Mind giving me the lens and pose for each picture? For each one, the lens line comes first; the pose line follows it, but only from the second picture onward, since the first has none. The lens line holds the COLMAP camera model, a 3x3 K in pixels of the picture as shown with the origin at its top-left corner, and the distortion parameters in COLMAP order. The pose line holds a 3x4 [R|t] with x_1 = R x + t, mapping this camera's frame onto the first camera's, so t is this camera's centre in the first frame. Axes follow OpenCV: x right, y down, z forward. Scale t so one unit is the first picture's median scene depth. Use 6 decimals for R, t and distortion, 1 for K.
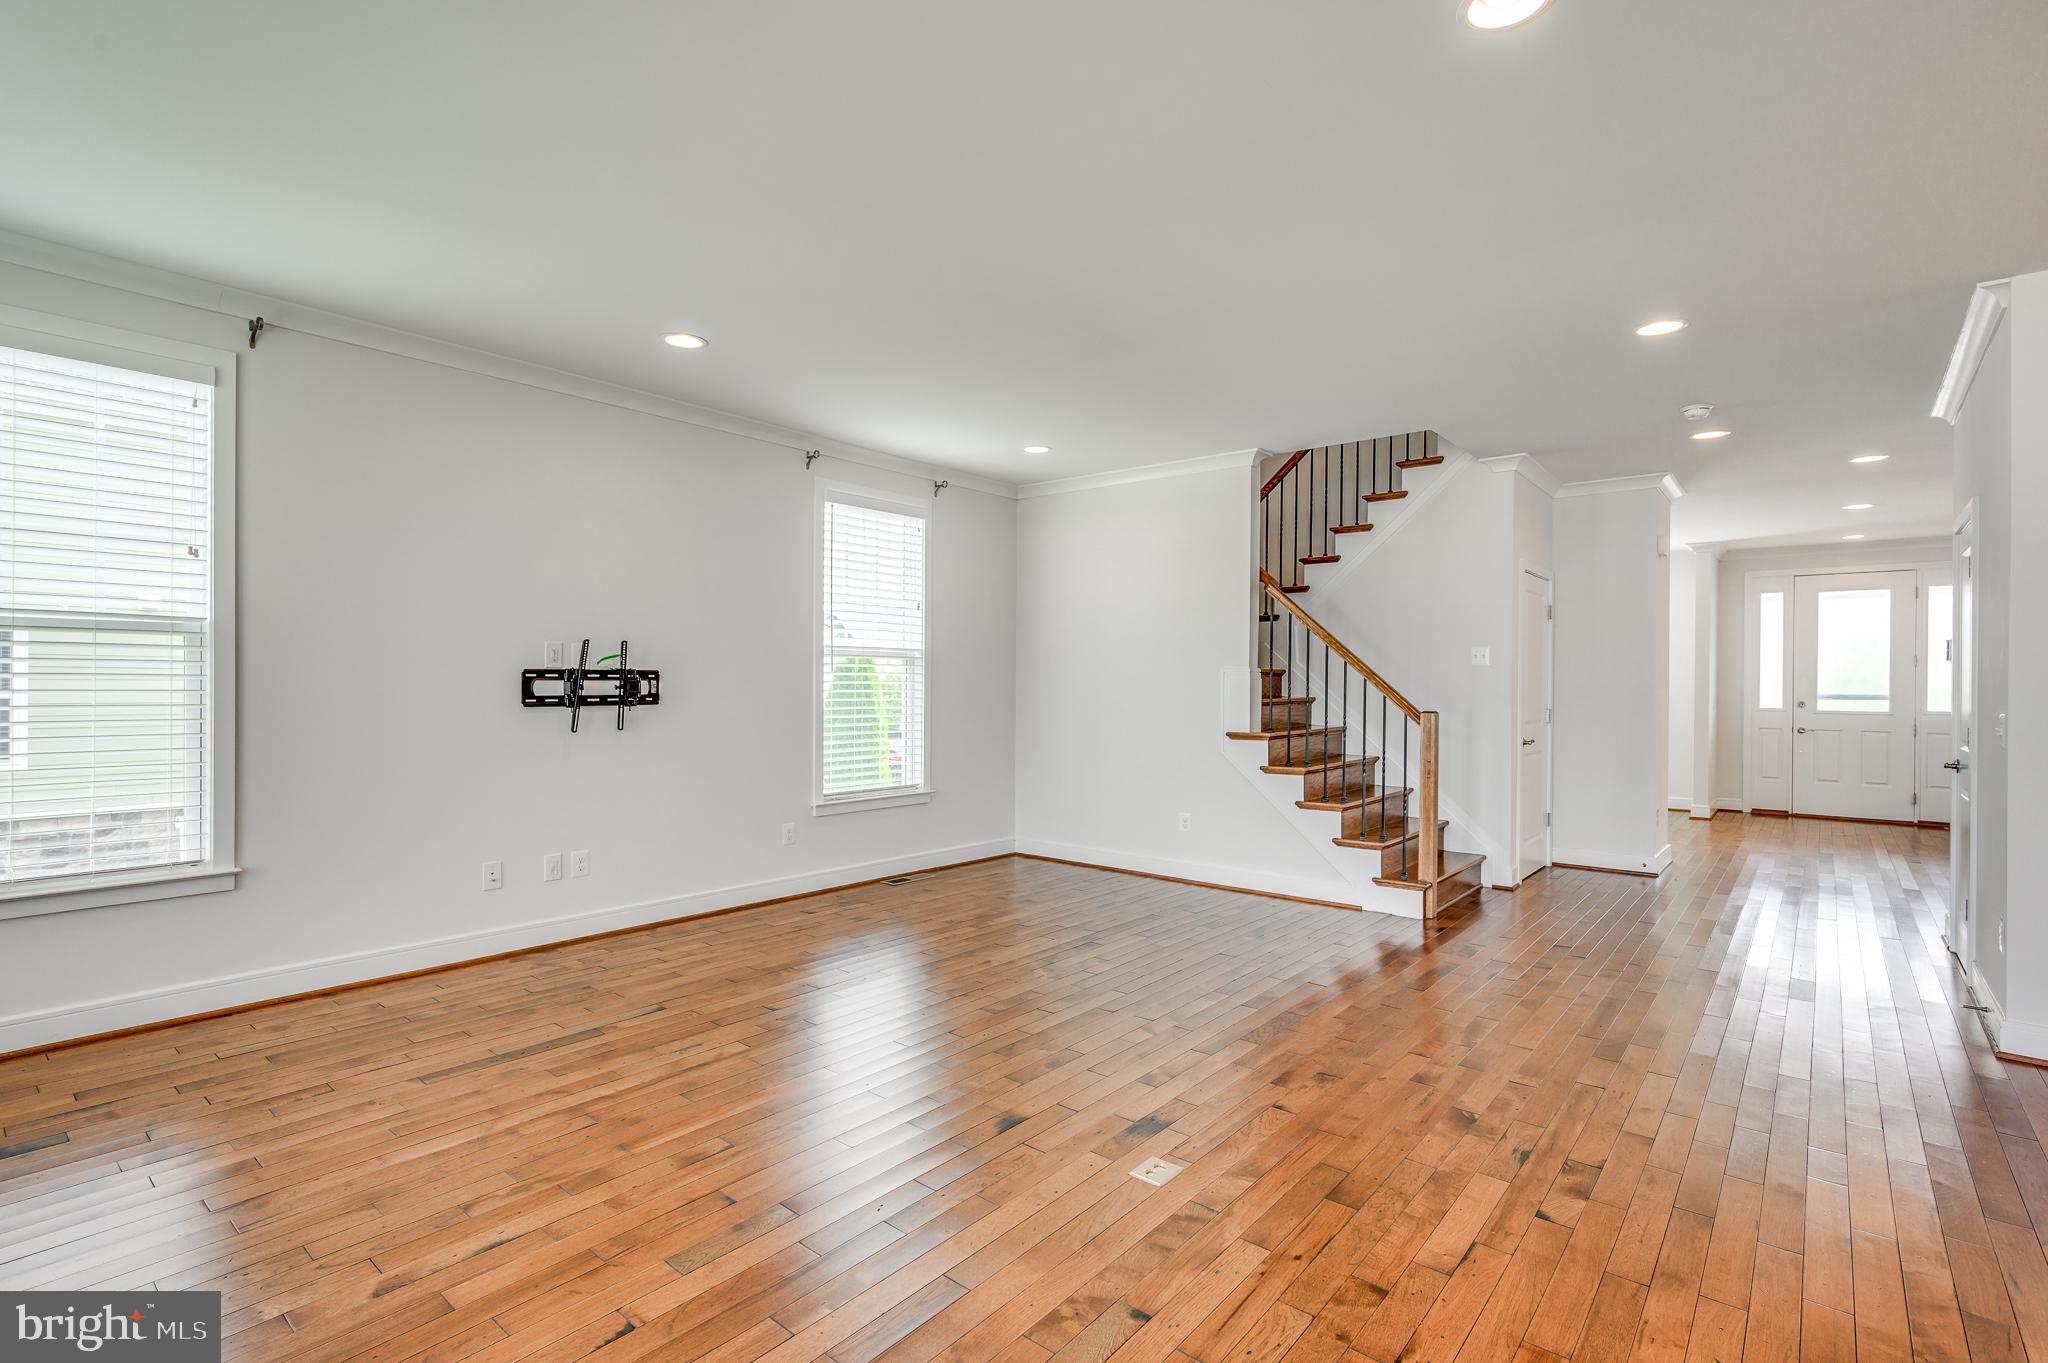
lens RADIAL K [[949.0, 0, 1024.0], [0, 949.0, 681.5], [0, 0, 1]] dist [0.002103, 0.000069]
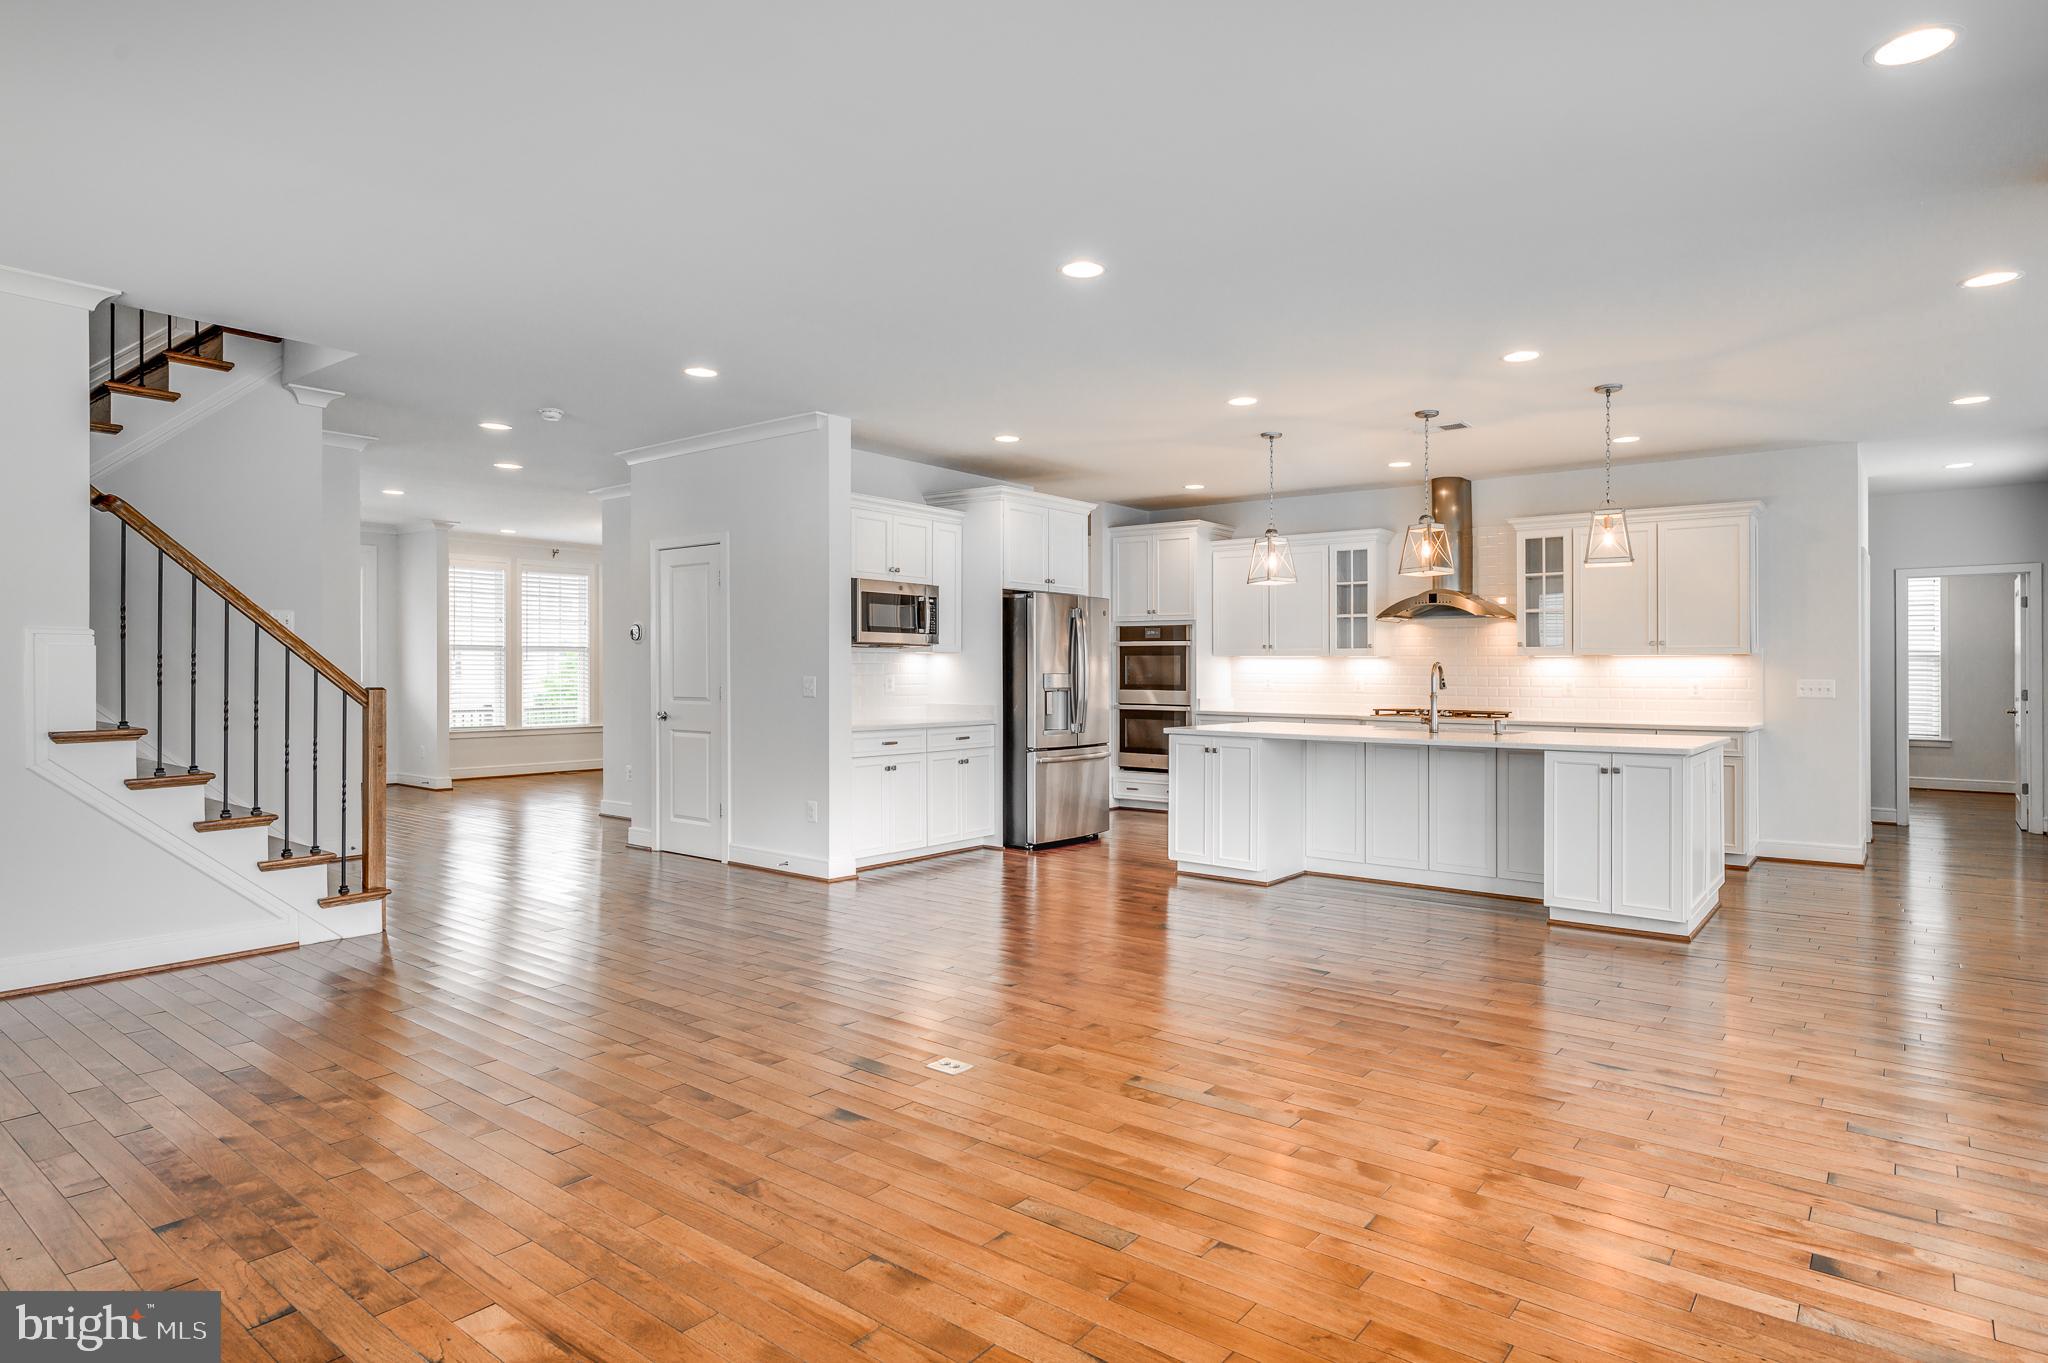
lens RADIAL K [[1120.4, 0, 1024.0], [0, 1120.4, 681.5], [0, 0, 1]] dist [0.003047, 0.000797]
pose [[-0.028879, -0.013464, 0.999492, -0.606667], [-0.011438, 0.999848, 0.013139, 0.004502], [-0.999517, -0.011053, -0.029028, 0.454300]]
